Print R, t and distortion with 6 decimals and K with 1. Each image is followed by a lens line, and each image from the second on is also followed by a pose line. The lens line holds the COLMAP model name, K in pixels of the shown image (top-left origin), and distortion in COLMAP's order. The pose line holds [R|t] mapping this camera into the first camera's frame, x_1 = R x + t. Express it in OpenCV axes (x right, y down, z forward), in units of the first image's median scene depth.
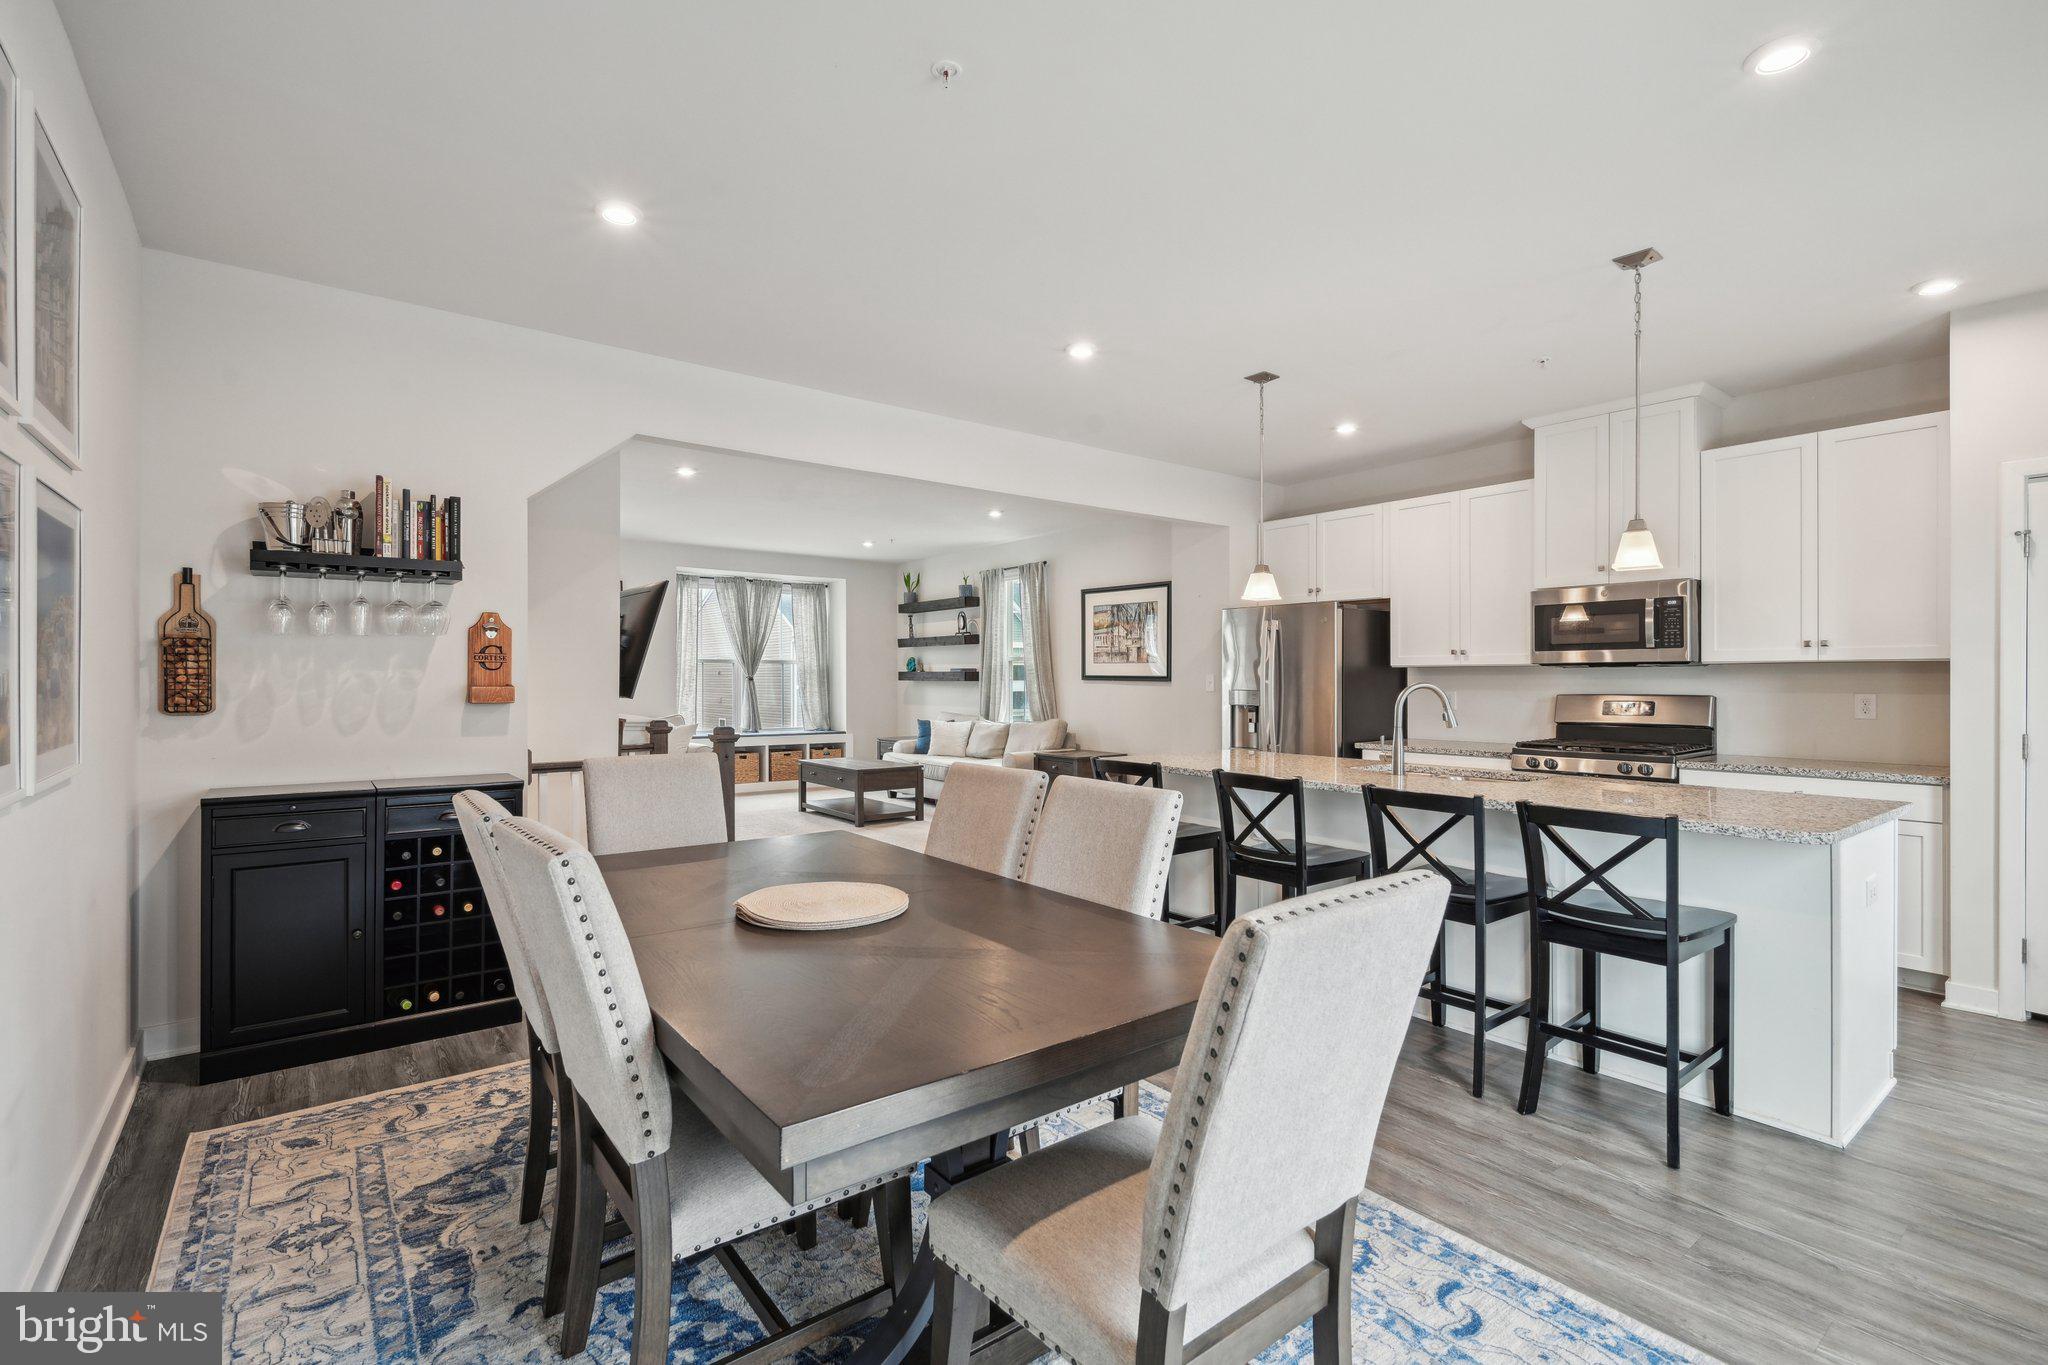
lens RADIAL K [[930.4, 0, 1023.4], [0, 930.4, 677.7], [0, 0, 1]] dist [-0.001327, 0.000373]
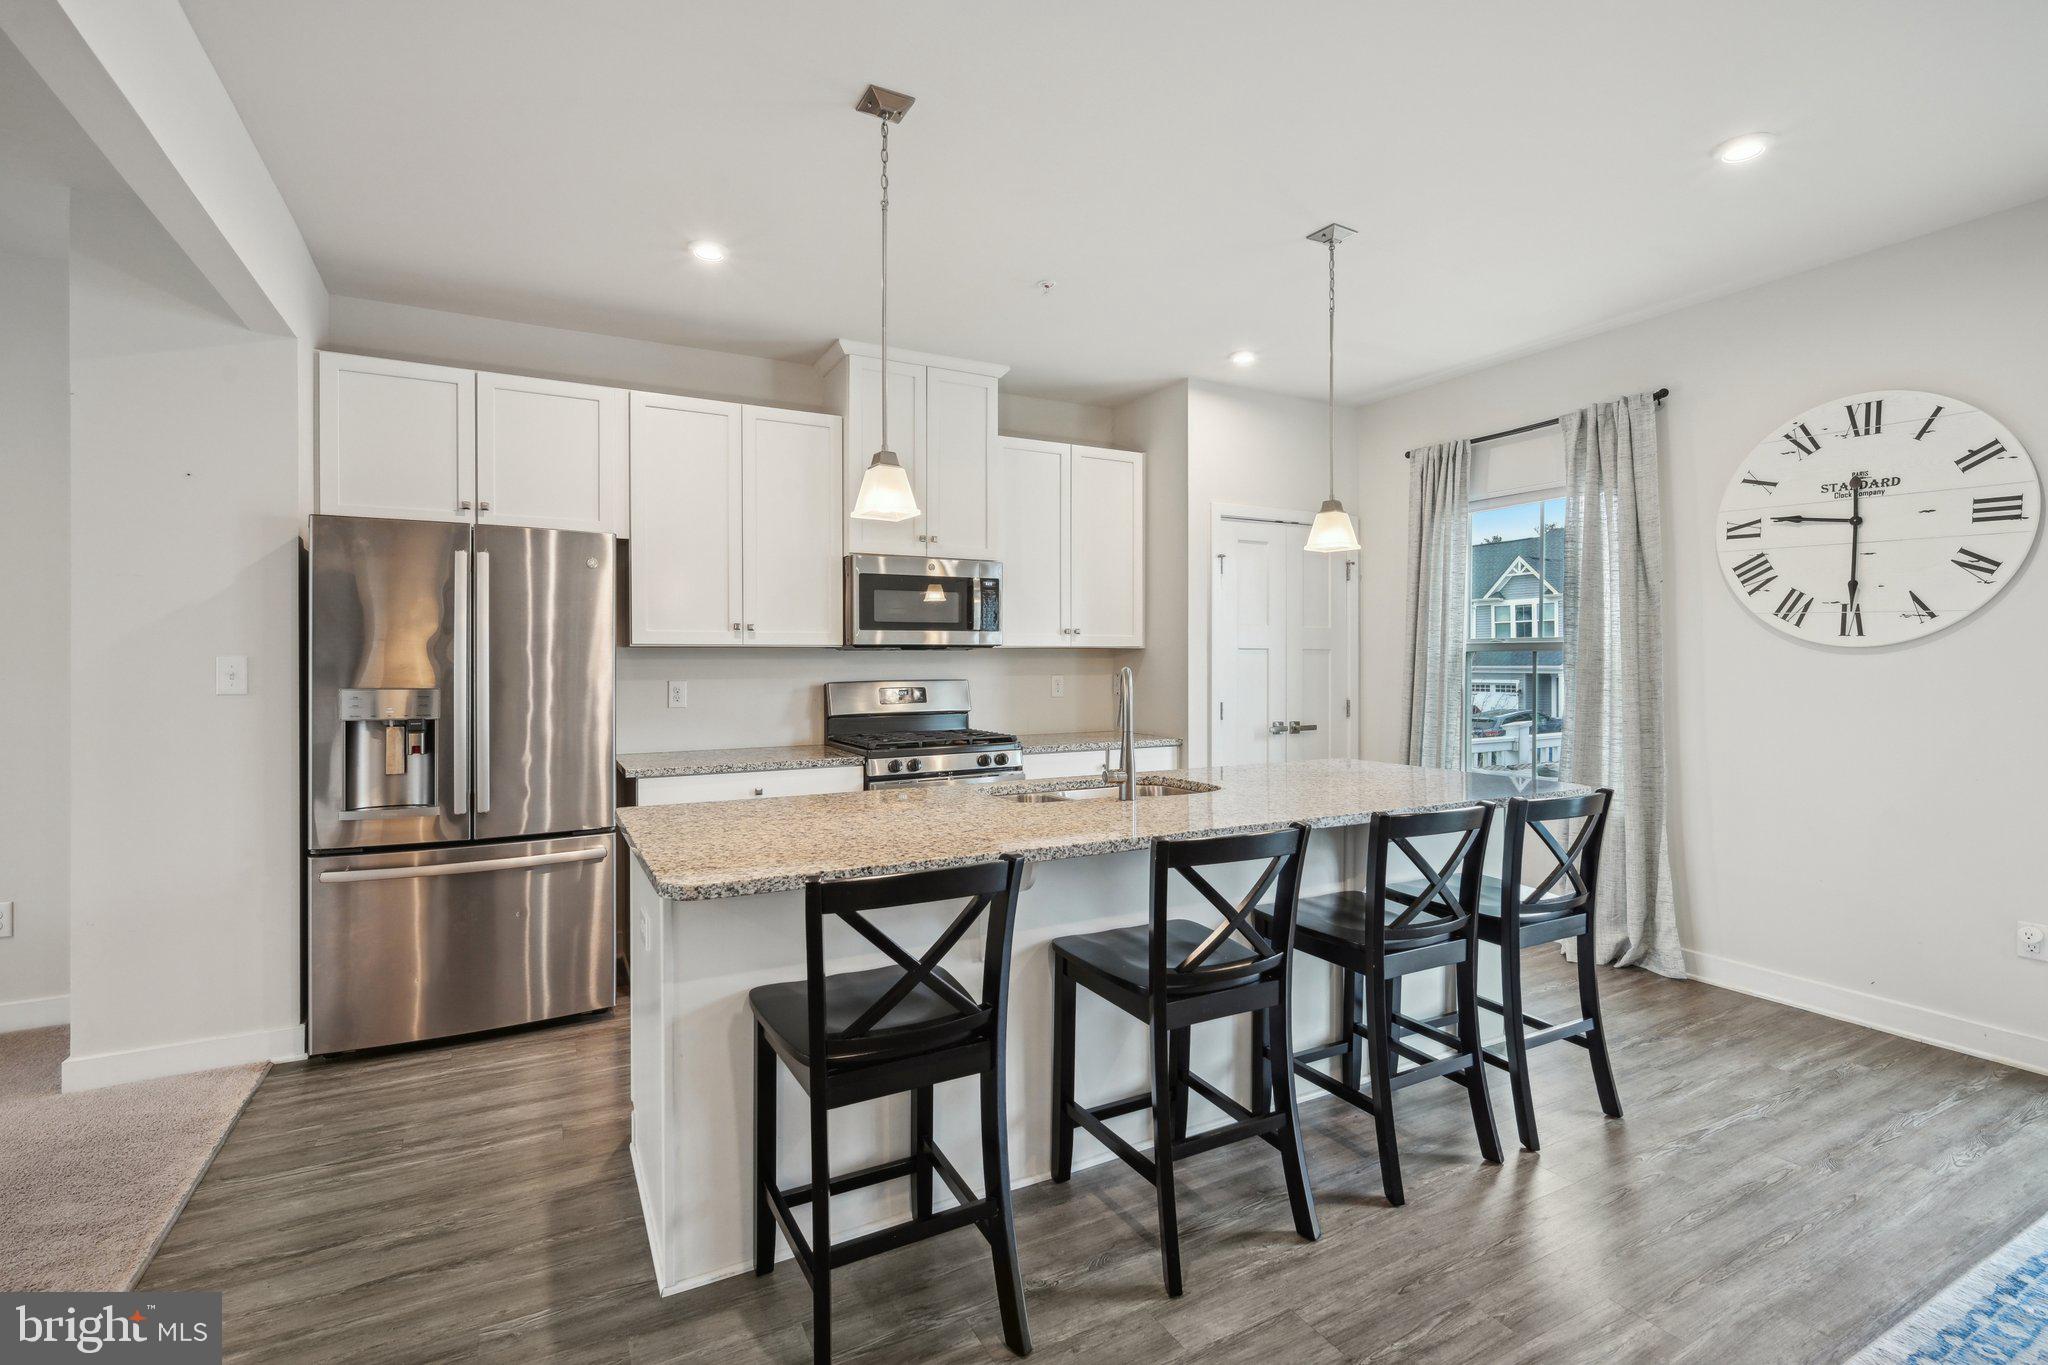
lens RADIAL K [[930.4, 0, 1032.3], [0, 930.4, 671.9], [0, 0, 1]] dist [-0.001327, 0.000373]
pose [[0.168466, -0.011549, 0.985640, -0.137592], [0.001553, 0.999933, 0.011451, -0.000484], [-0.985706, -0.000398, 0.168473, 0.436230]]
